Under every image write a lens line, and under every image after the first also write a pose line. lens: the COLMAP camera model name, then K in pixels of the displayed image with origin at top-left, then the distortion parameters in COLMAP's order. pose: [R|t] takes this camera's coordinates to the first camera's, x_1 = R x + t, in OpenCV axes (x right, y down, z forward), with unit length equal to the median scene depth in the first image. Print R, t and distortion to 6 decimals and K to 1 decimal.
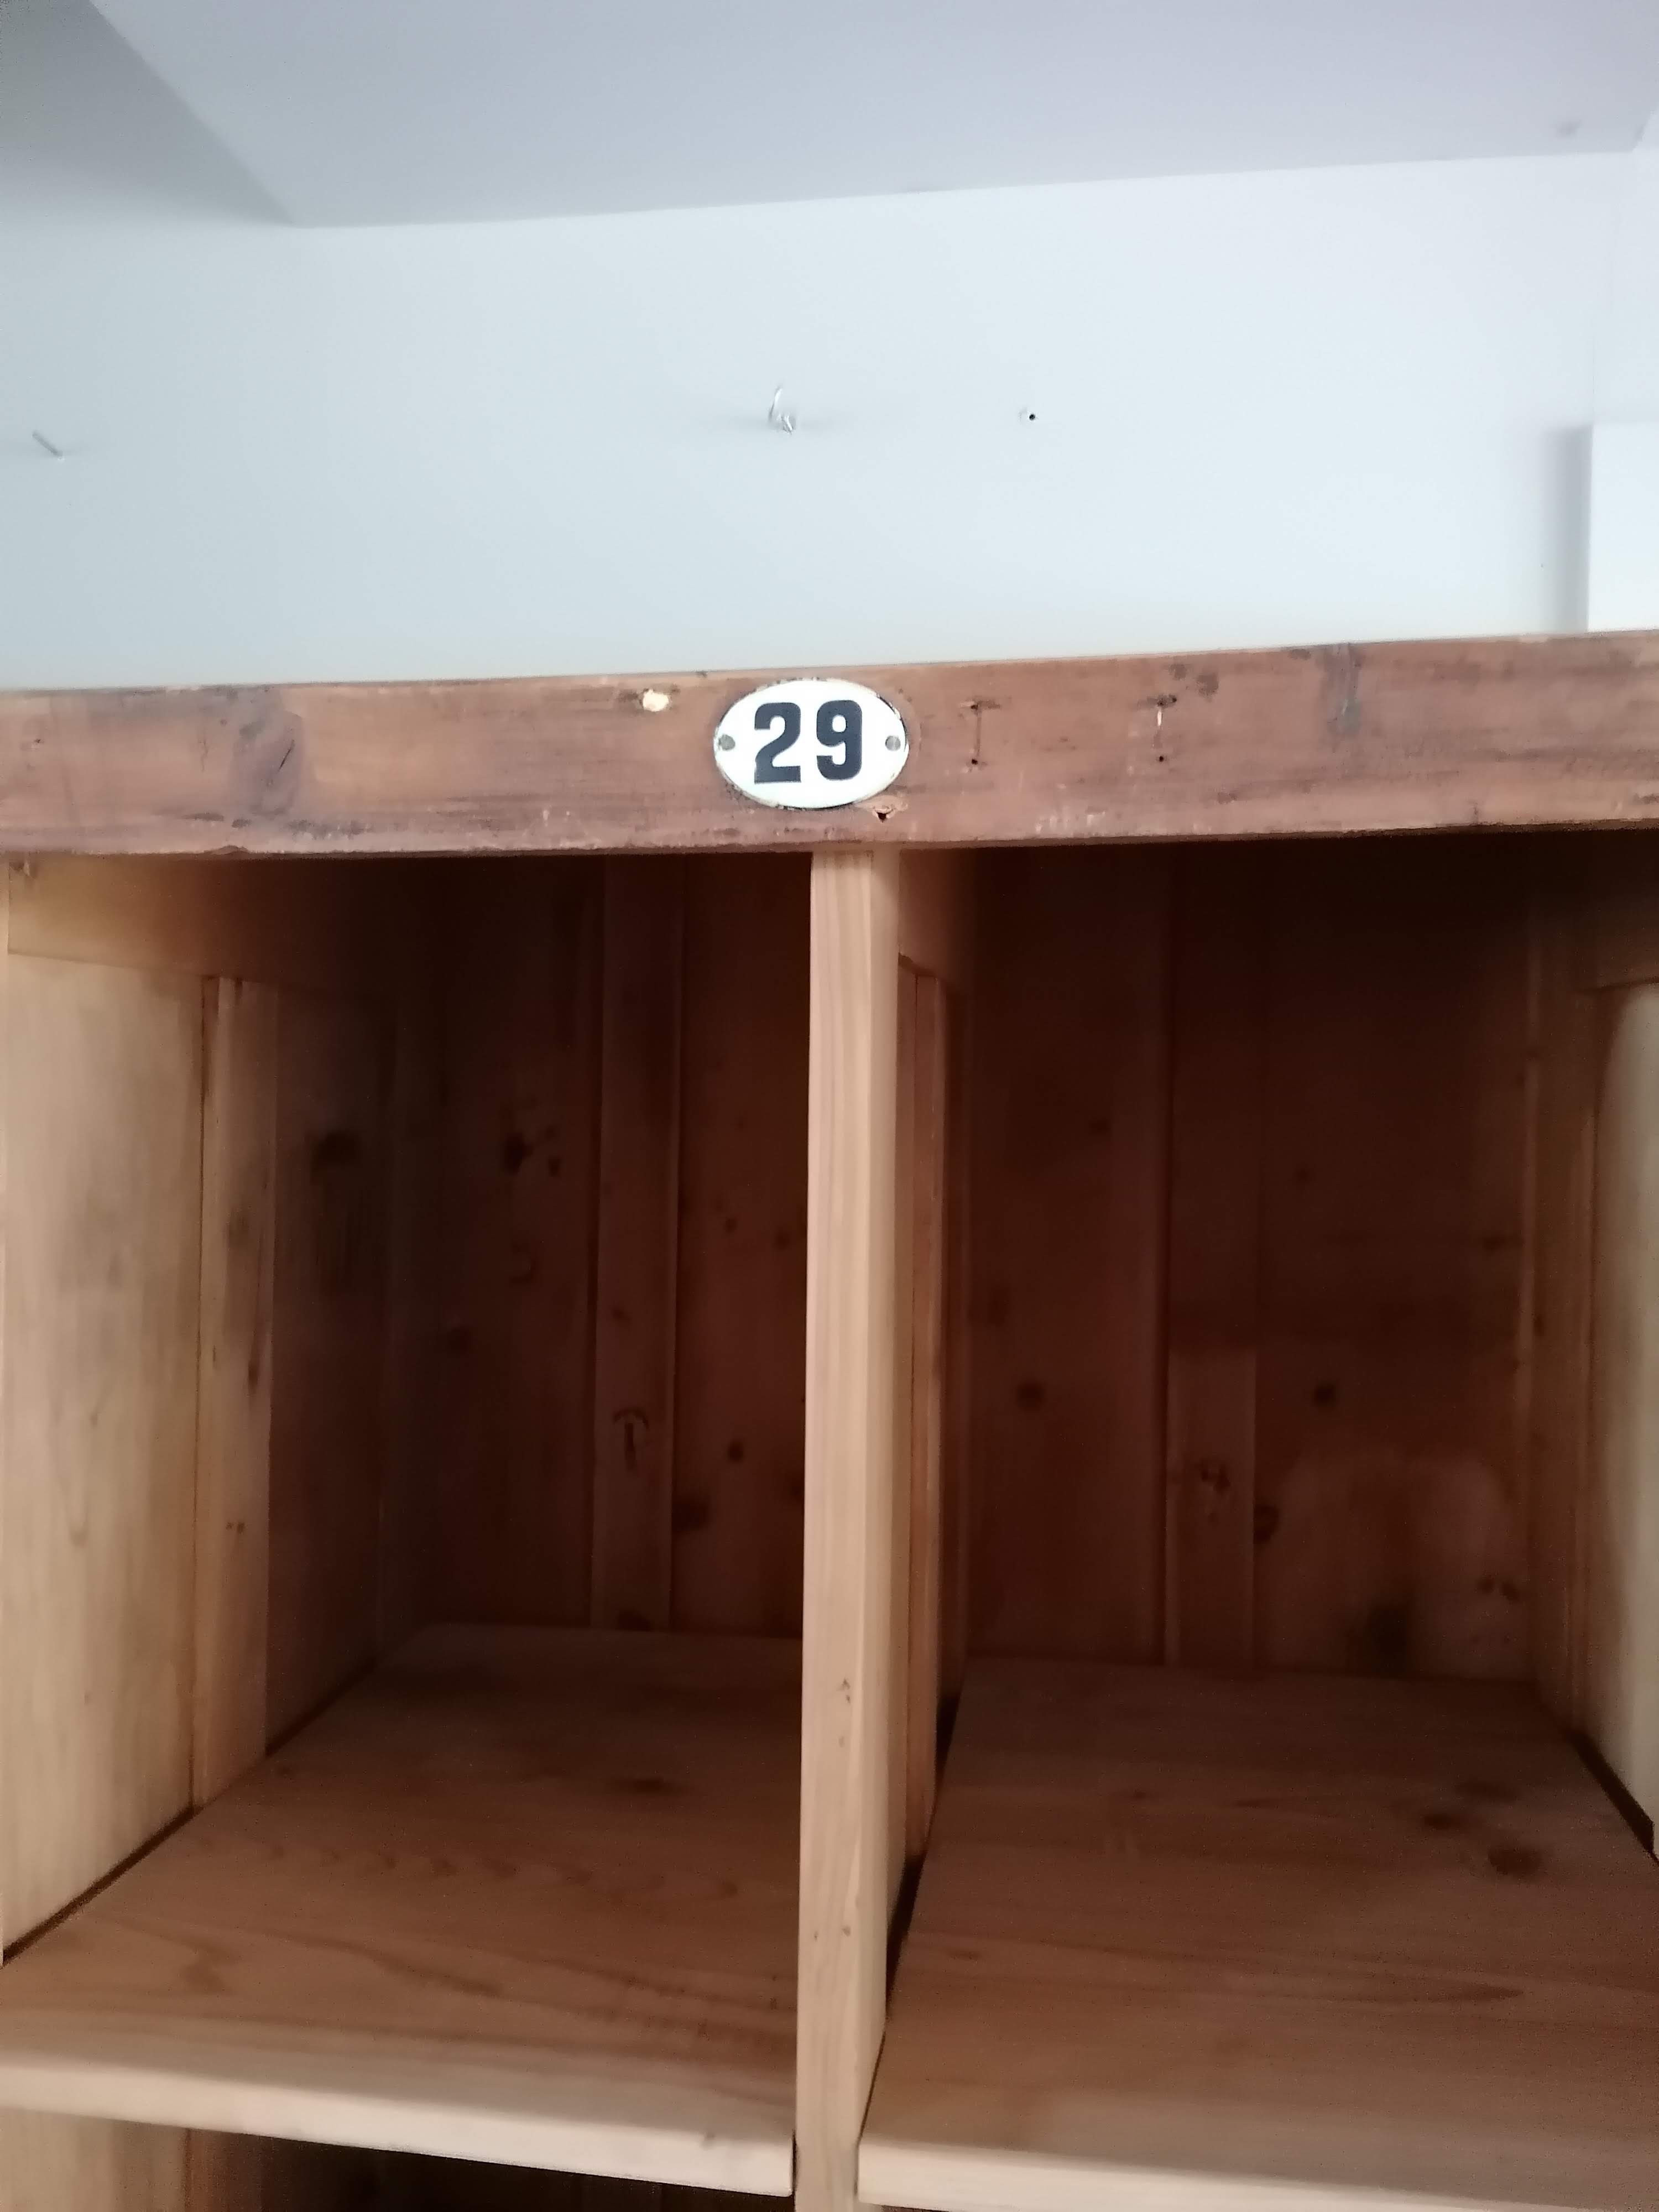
lens RADIAL K [[1657.6, 0, 832.0], [0, 1657.6, 1102.8], [0, 0, 1]] dist [0.092532, -0.120636]
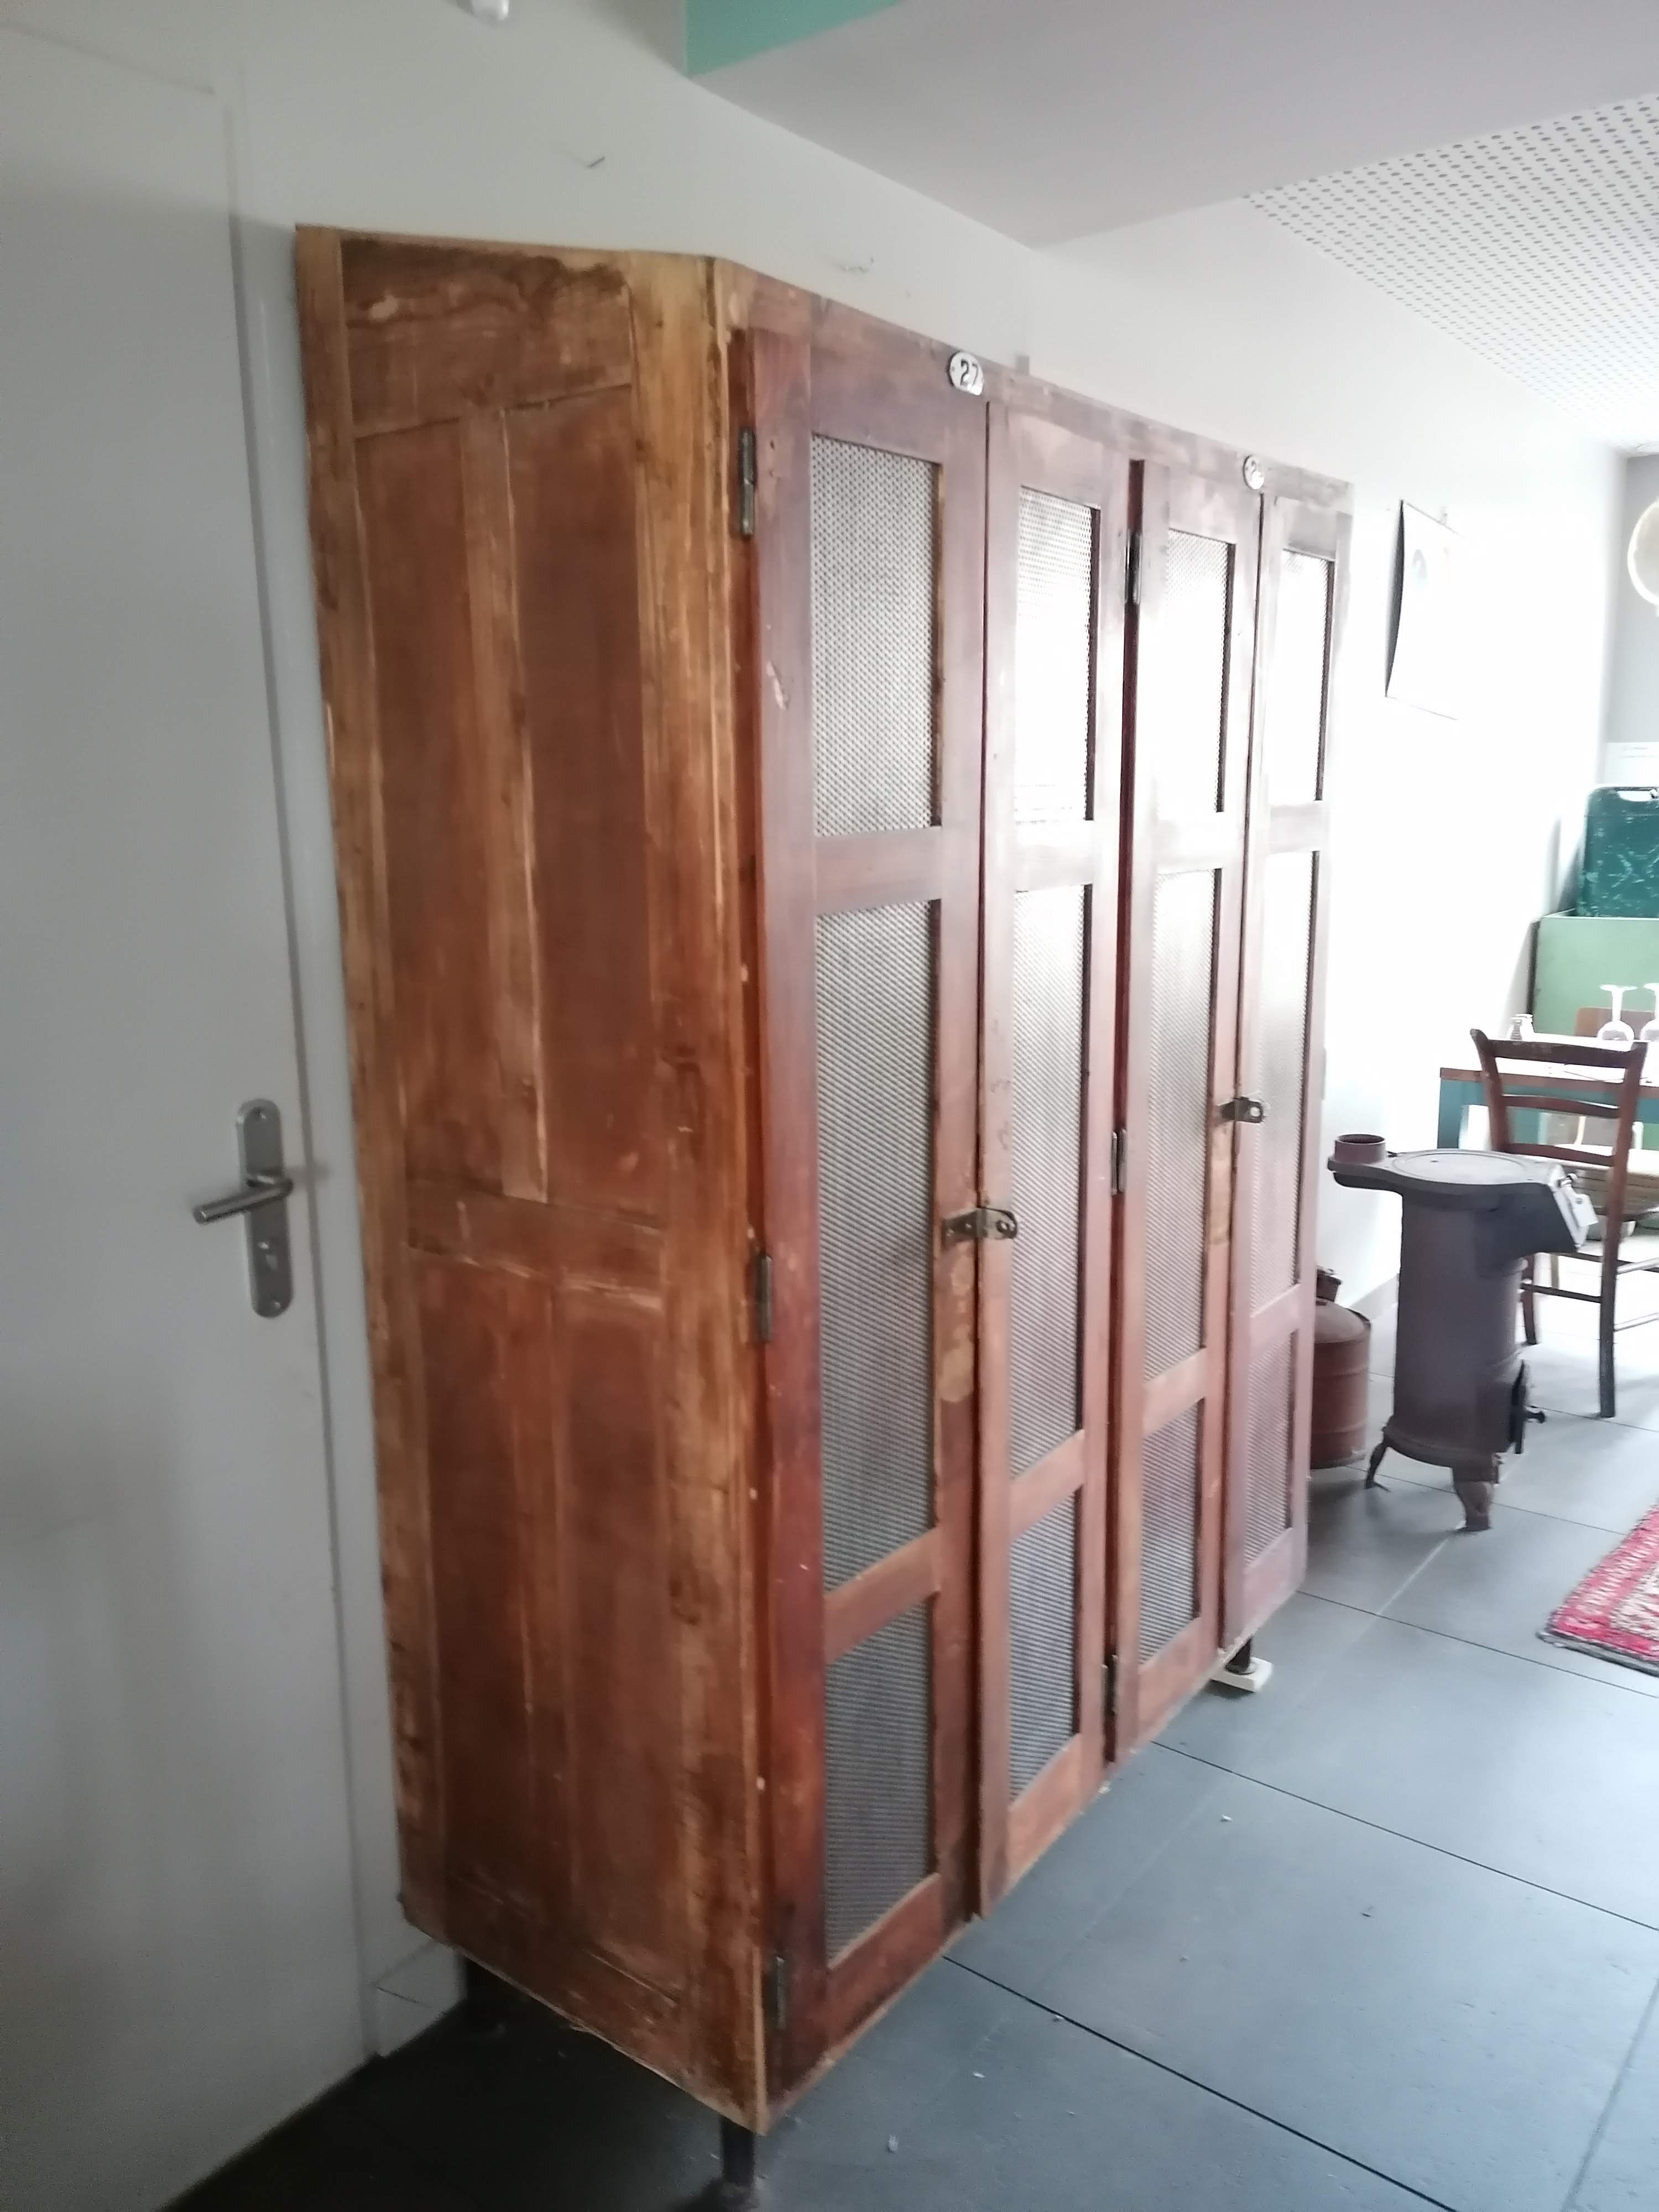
lens RADIAL K [[1657.6, 0, 835.0], [0, 1657.6, 1119.9], [0, 0, 1]] dist [0.092532, -0.120636]
pose [[0.465422, -0.197726, 0.862721, -4.432366], [0.032176, 0.977863, 0.206757, 0.465694], [-0.884504, -0.068470, 0.461481, -0.136248]]
